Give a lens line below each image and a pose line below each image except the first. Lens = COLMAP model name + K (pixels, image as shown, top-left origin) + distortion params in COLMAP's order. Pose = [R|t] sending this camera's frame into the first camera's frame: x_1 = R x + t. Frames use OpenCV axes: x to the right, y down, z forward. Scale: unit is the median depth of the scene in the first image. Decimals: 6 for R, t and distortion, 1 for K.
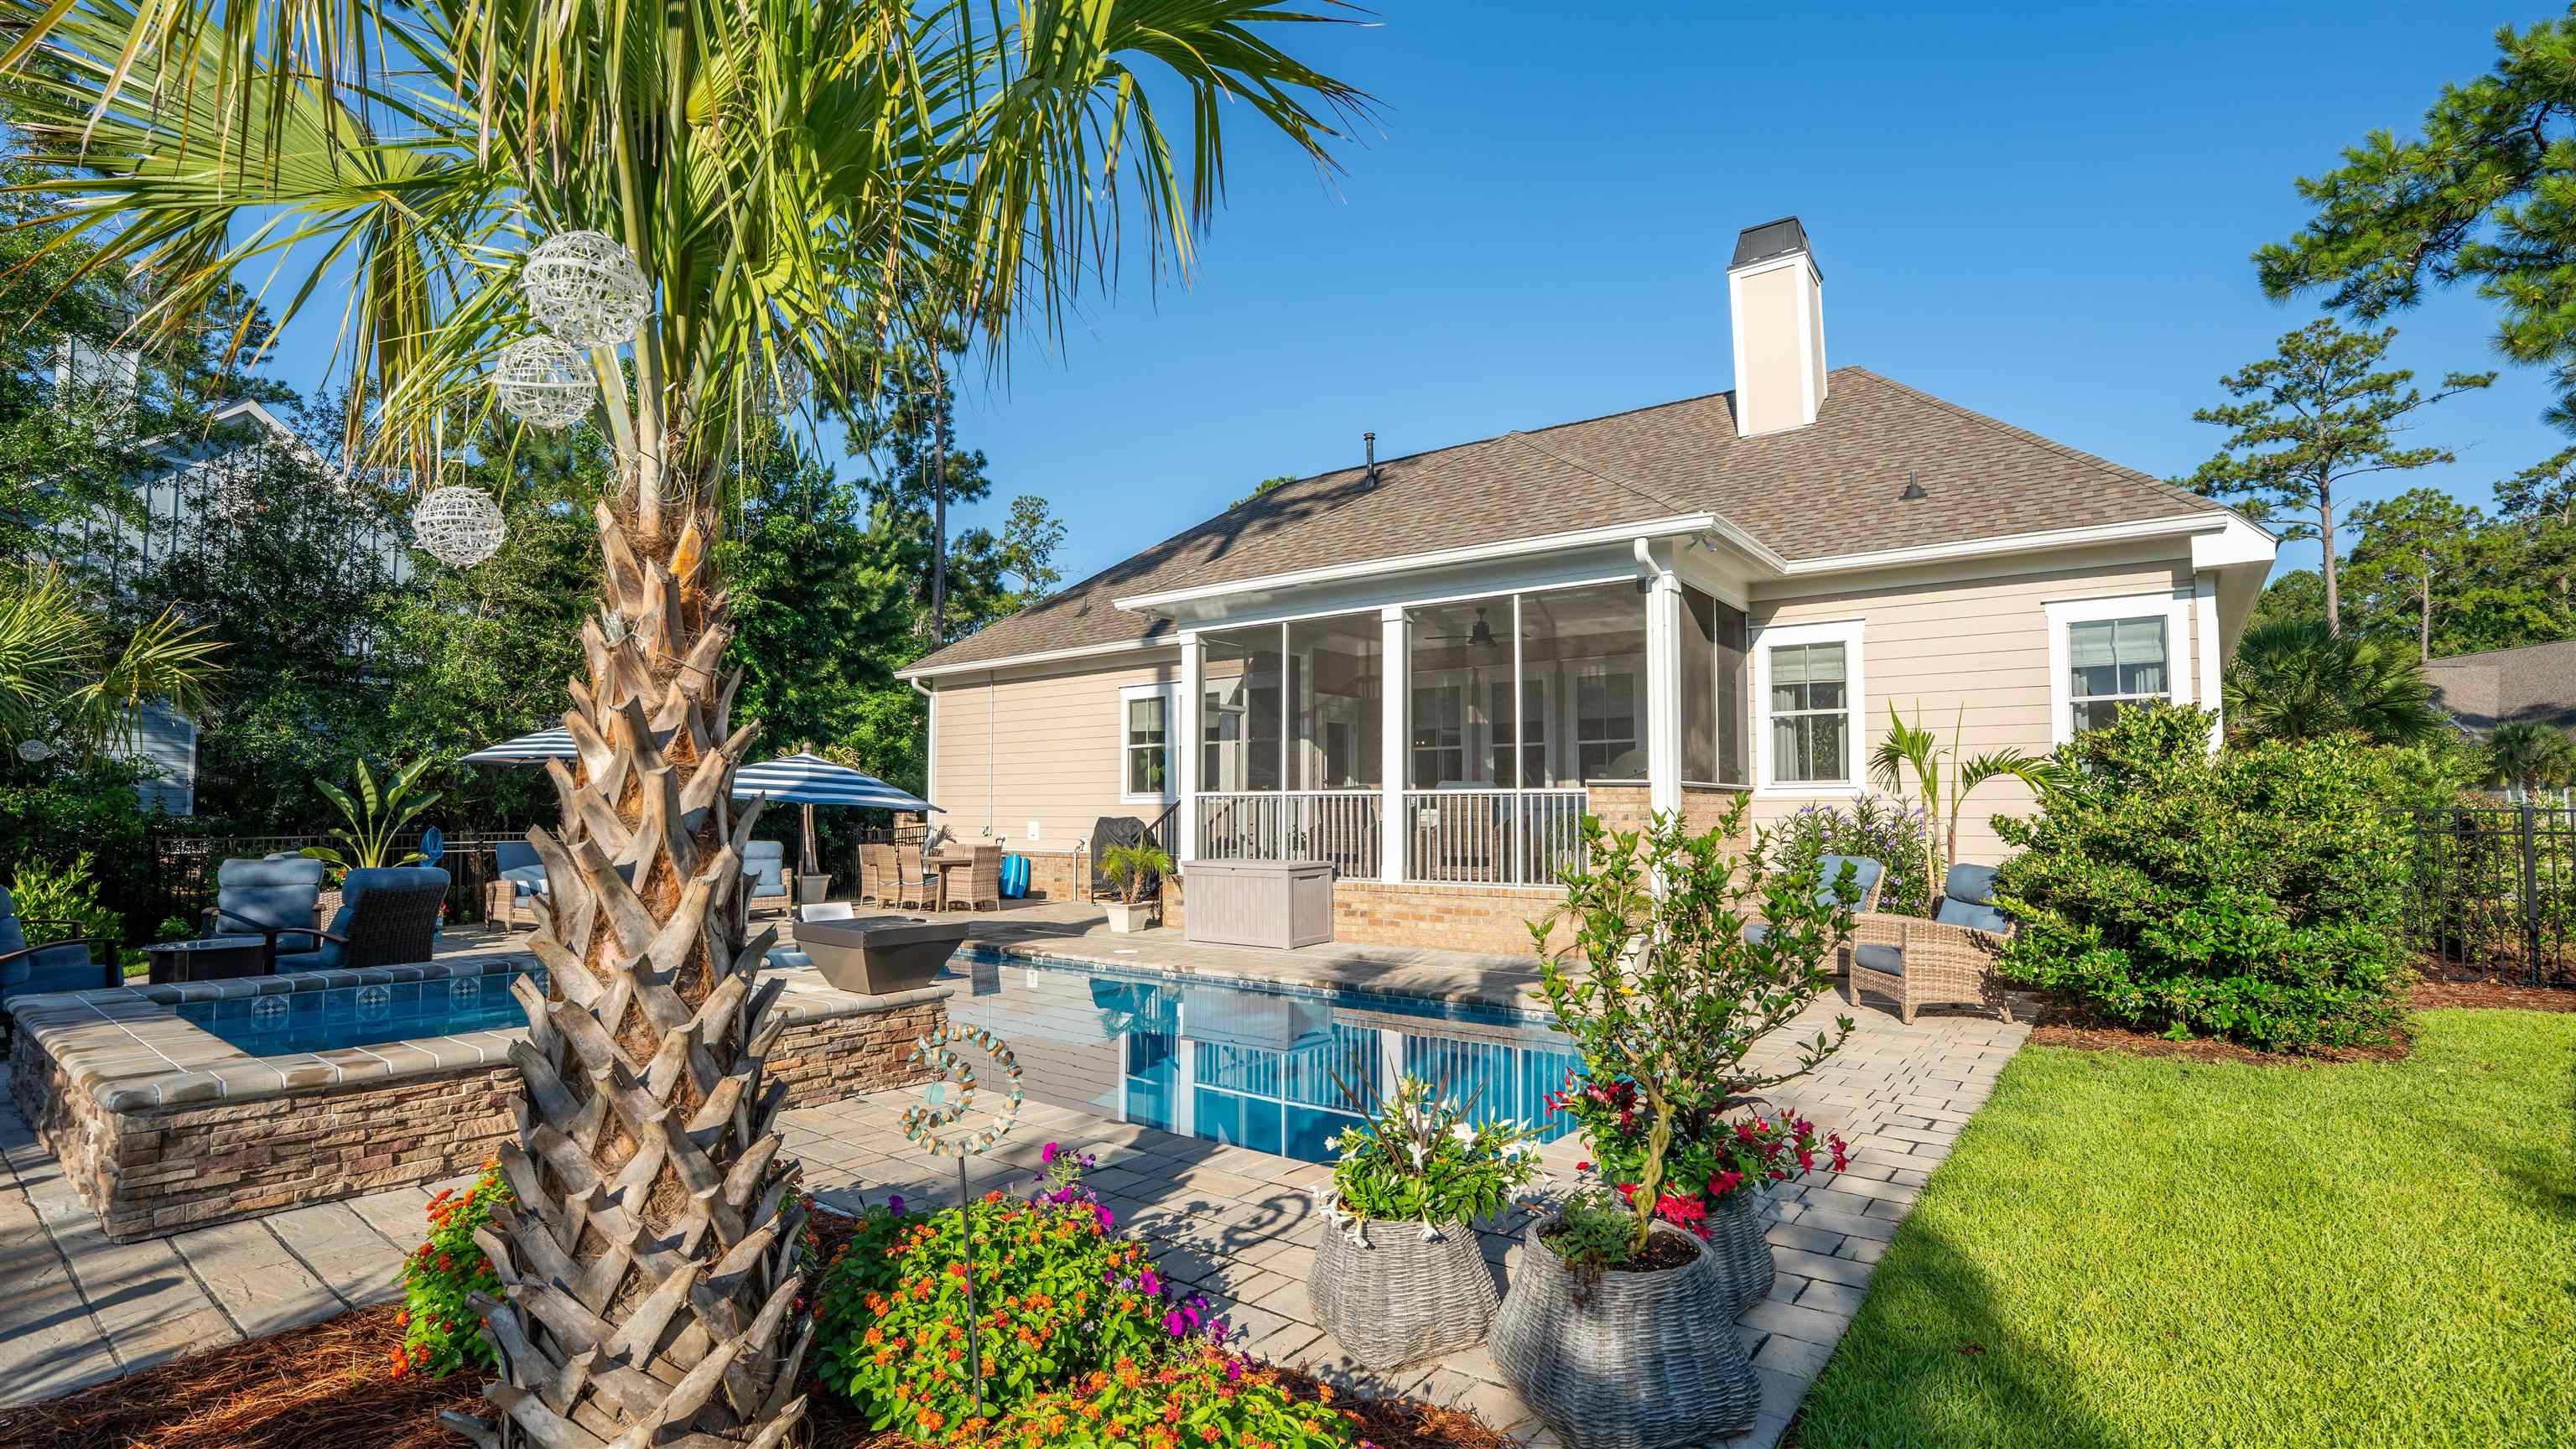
lens RADIAL K [[1175.2, 0, 1279.9], [0, 1175.2, 716.6], [0, 0, 1]] dist [-0.001671, -0.000104]
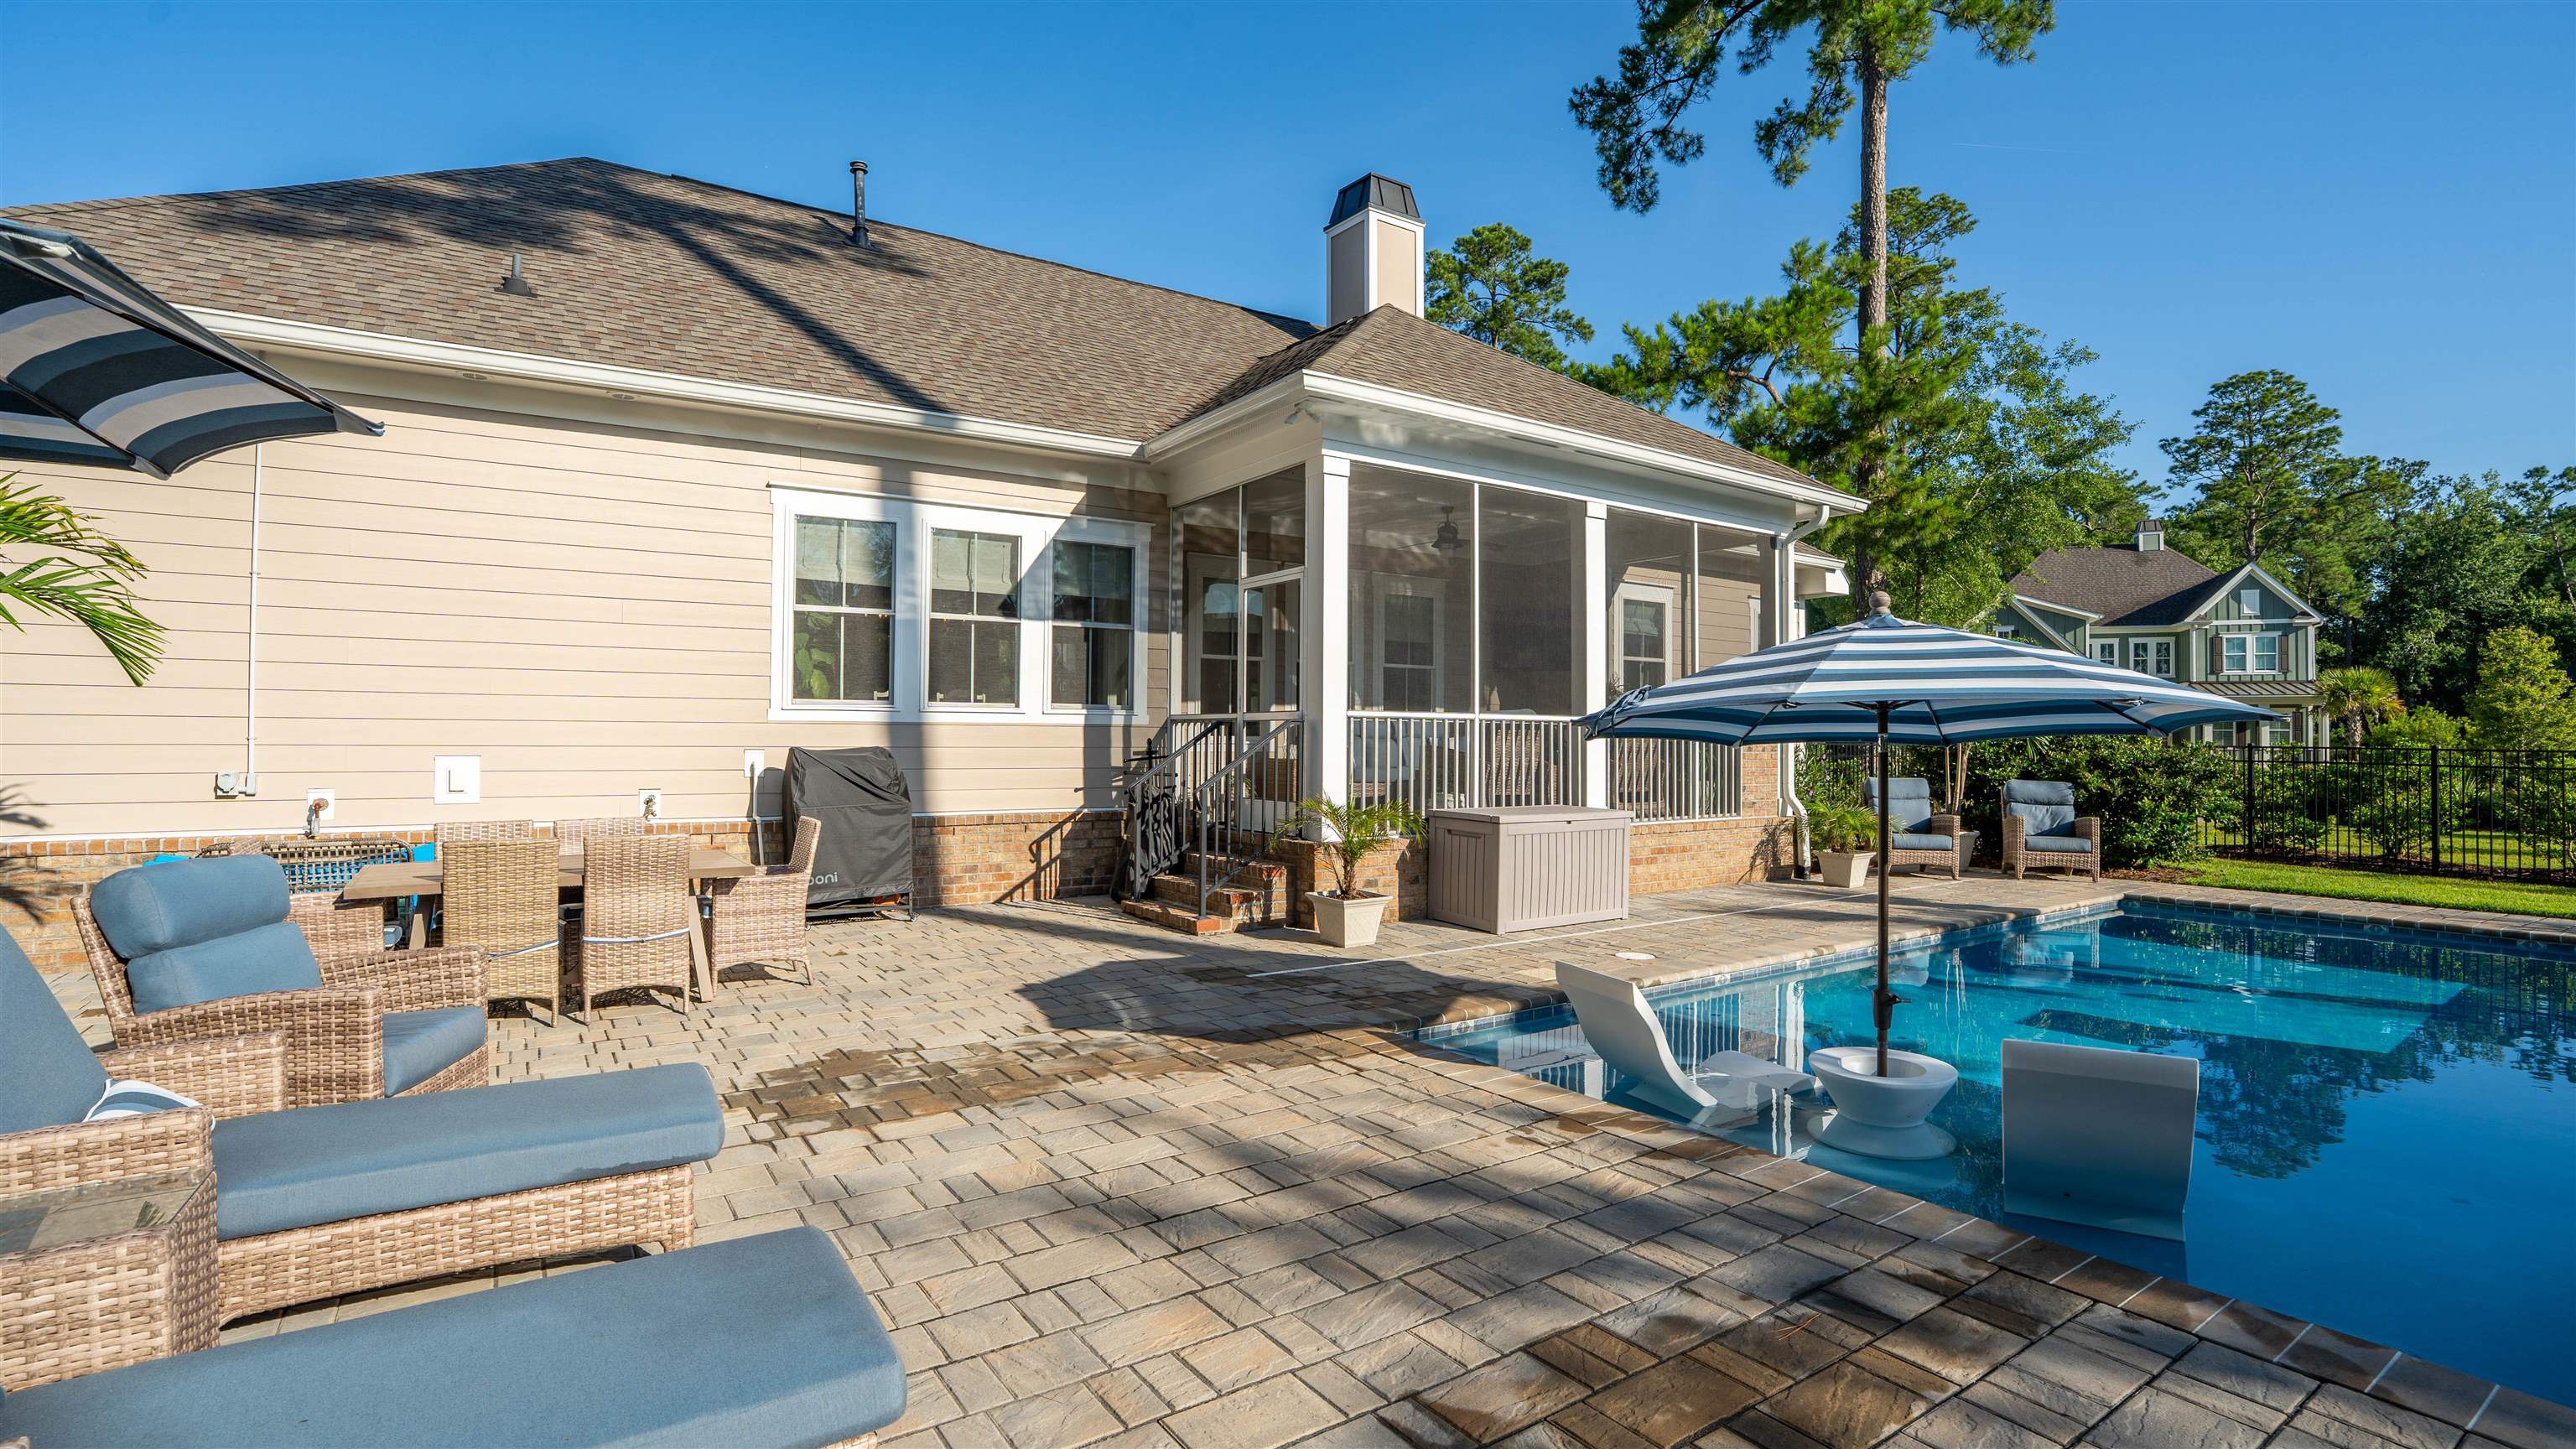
lens RADIAL K [[1175.2, 0, 1279.9], [0, 1175.2, 716.6], [0, 0, 1]] dist [-0.001671, -0.000104]
pose [[0.317812, 0.016609, 0.948008, -0.645102], [-0.081922, 0.996589, 0.010004, 0.060044], [-0.944608, -0.080842, 0.318088, 0.759333]]
